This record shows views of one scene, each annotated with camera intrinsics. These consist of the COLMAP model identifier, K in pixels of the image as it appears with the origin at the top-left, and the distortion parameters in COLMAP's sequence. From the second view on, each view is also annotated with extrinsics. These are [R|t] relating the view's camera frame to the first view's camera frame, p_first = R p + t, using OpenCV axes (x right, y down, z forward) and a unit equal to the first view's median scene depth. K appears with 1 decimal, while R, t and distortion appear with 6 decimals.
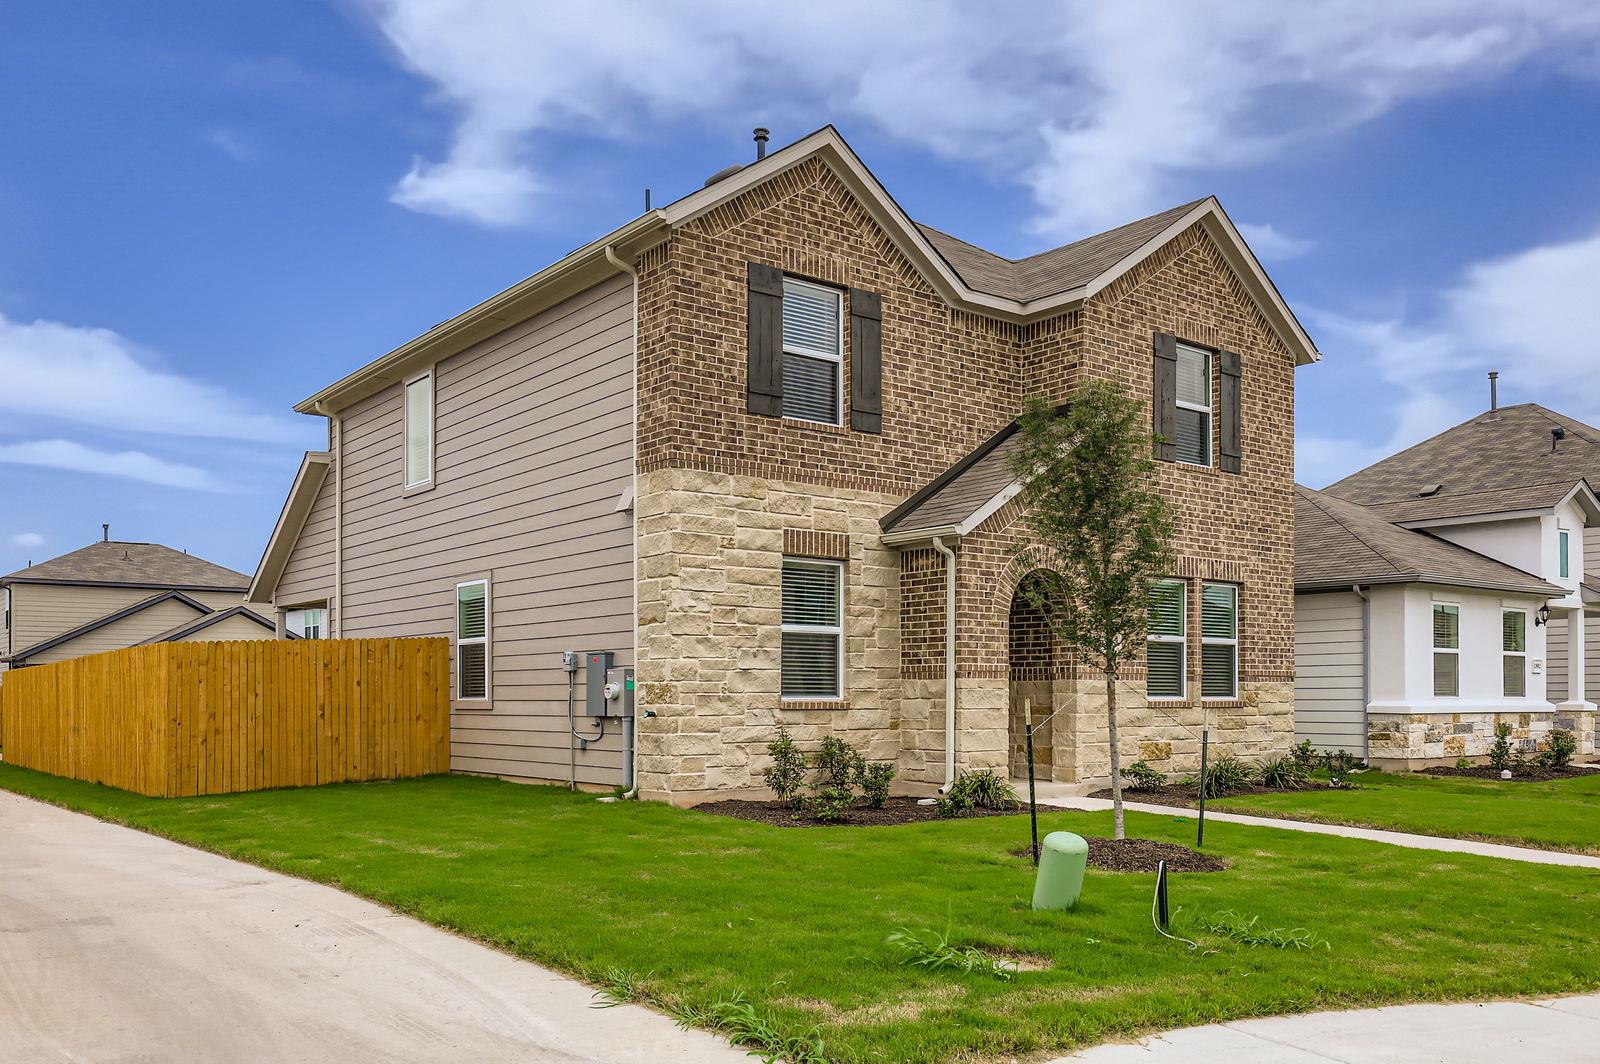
lens RADIAL K [[1344.7, 0, 800.3], [0, 1344.7, 533.3], [0, 0, 1]] dist [-0.013258, -0.000914]
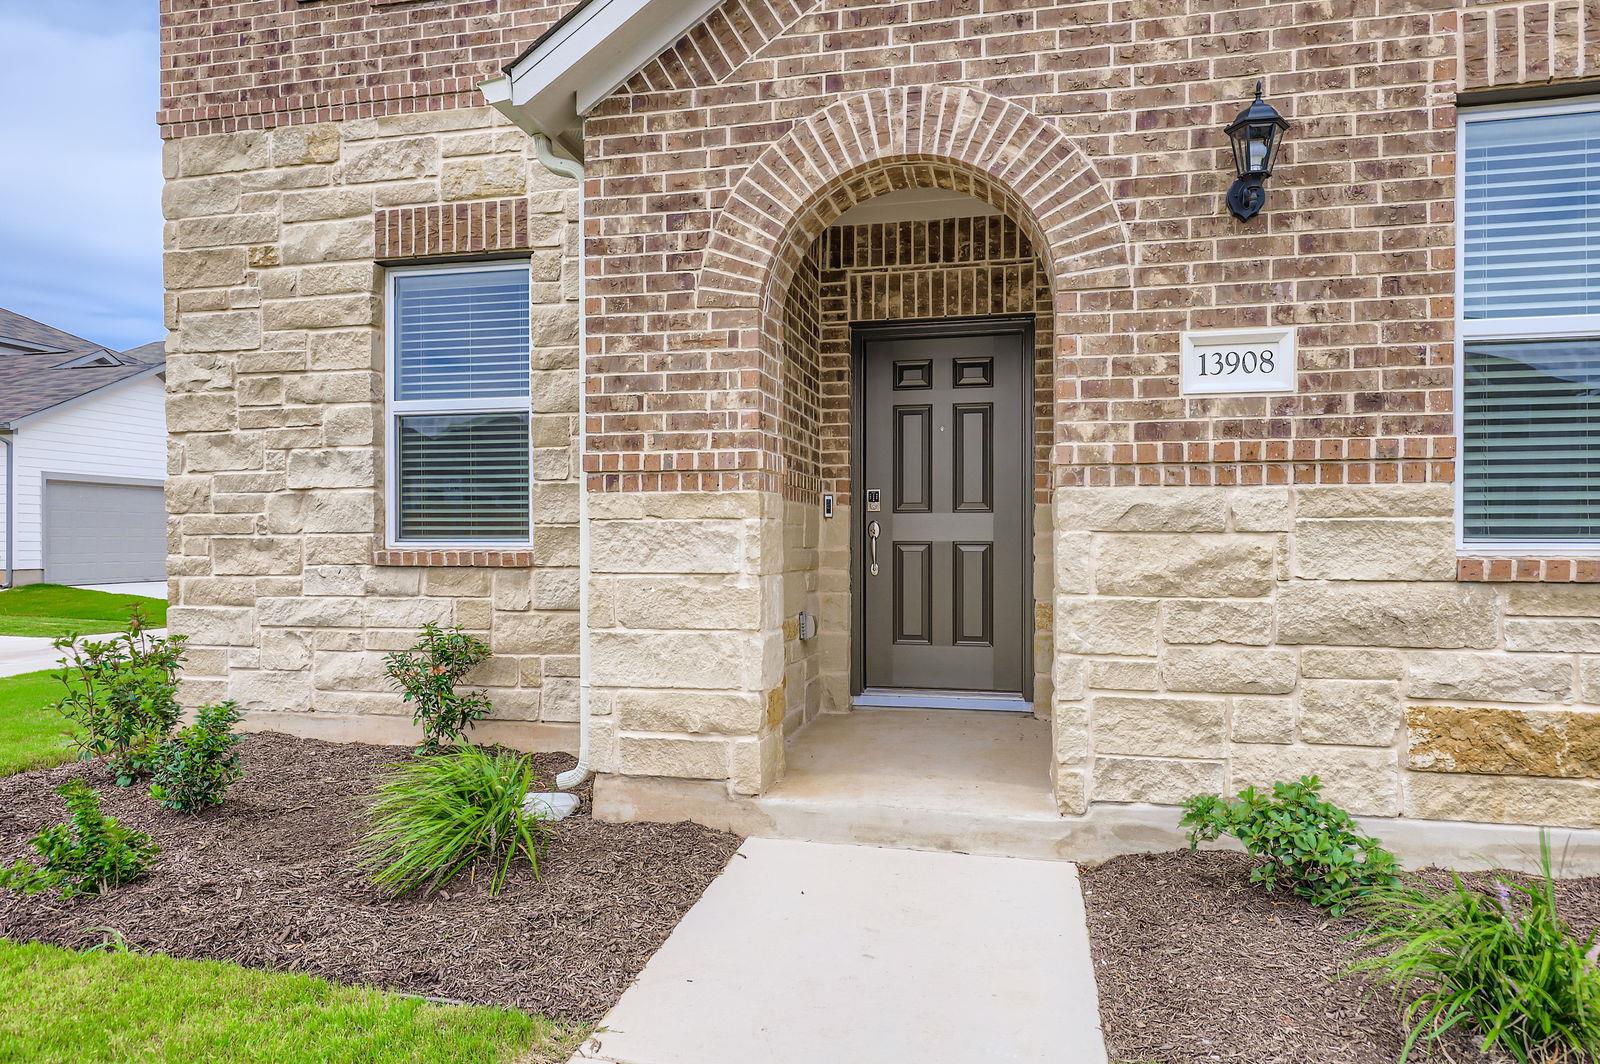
lens RADIAL K [[1010.4, 0, 799.1], [0, 1010.4, 497.2], [0, 0, 1]] dist [0.004854, -0.000136]
pose [[0.630908, -0.033707, -0.775125, 0.383817], [0.093865, 0.995034, 0.033130, 0.107136], [0.770159, -0.093659, 0.630938, 0.881079]]
